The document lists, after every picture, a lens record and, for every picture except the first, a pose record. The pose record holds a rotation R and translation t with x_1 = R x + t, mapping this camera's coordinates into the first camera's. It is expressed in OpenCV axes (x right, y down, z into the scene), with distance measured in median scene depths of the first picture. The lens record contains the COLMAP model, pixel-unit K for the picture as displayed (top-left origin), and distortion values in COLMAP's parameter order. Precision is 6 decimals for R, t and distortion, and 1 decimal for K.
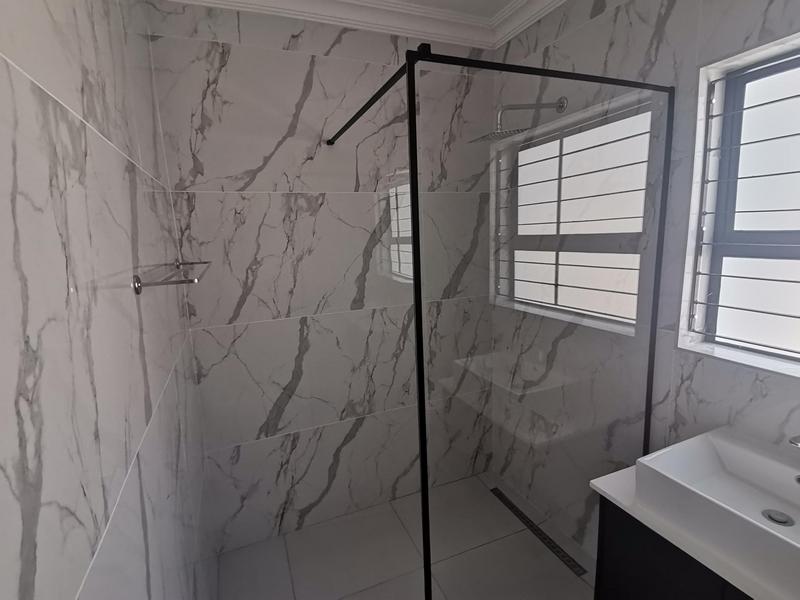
lens RADIAL K [[398.7, 0, 396.6], [0, 398.7, 305.8], [0, 0, 1]] dist [0.087622, -0.077696]
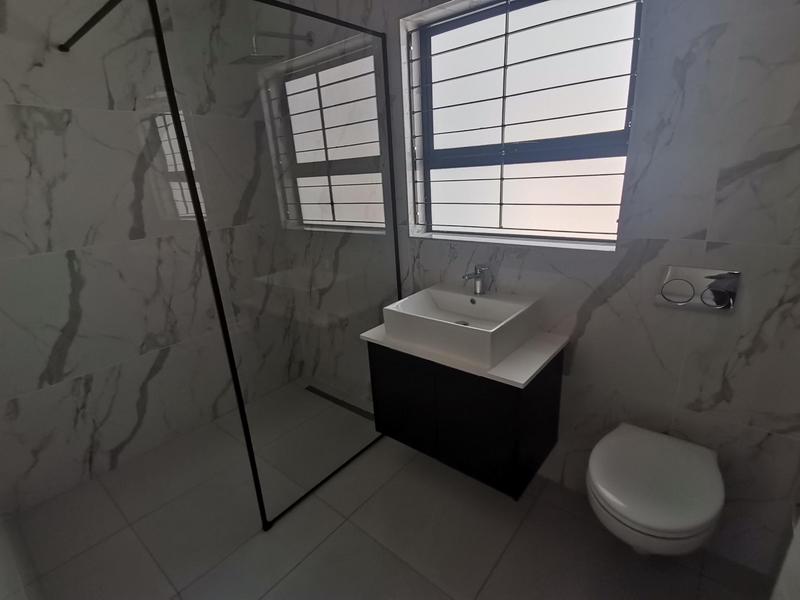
lens RADIAL K [[396.4, 0, 400.2], [0, 396.4, 304.0], [0, 0, 1]] dist [0.058478, -0.036326]
pose [[0.886857, -0.157996, 0.434192, 0.014312], [0.104782, 0.984008, 0.144043, 0.091541], [-0.450007, -0.082250, 0.889229, -0.167177]]
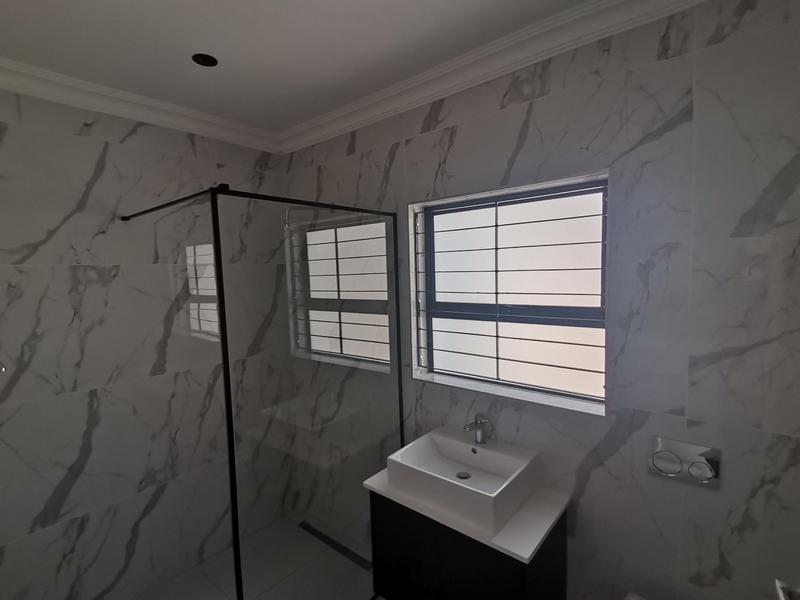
lens RADIAL K [[396.4, 0, 400.2], [0, 396.4, 304.0], [0, 0, 1]] dist [0.058478, -0.036326]
pose [[0.886824, -0.025044, 0.461429, -0.019754], [0.078600, 0.992155, -0.097213, -0.022349], [-0.455374, 0.122480, 0.881835, -0.221653]]
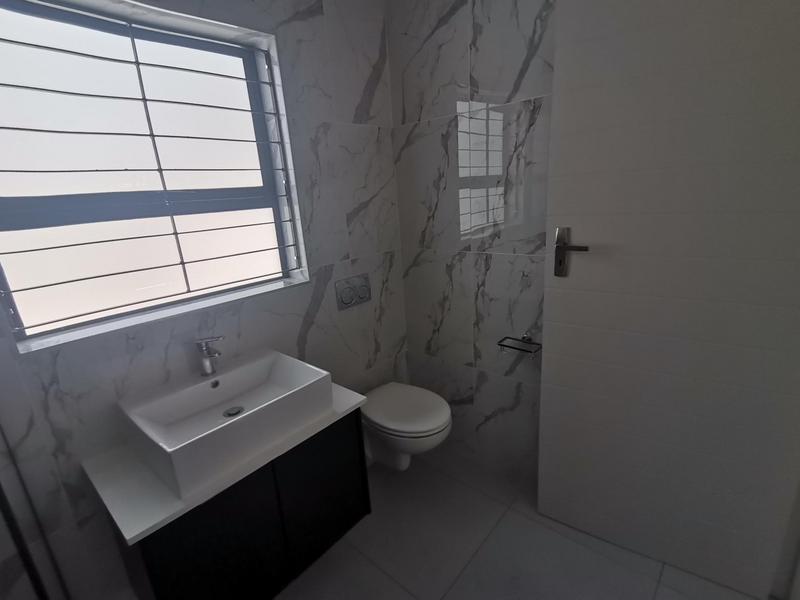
lens RADIAL K [[396.4, 0, 400.2], [0, 396.4, 304.0], [0, 0, 1]] dist [0.058478, -0.036326]
pose [[-0.446068, -0.164481, 0.879755, -0.174338], [0.257728, 0.917724, 0.302257, -0.017709], [-0.857088, 0.361565, -0.366976, 0.453097]]
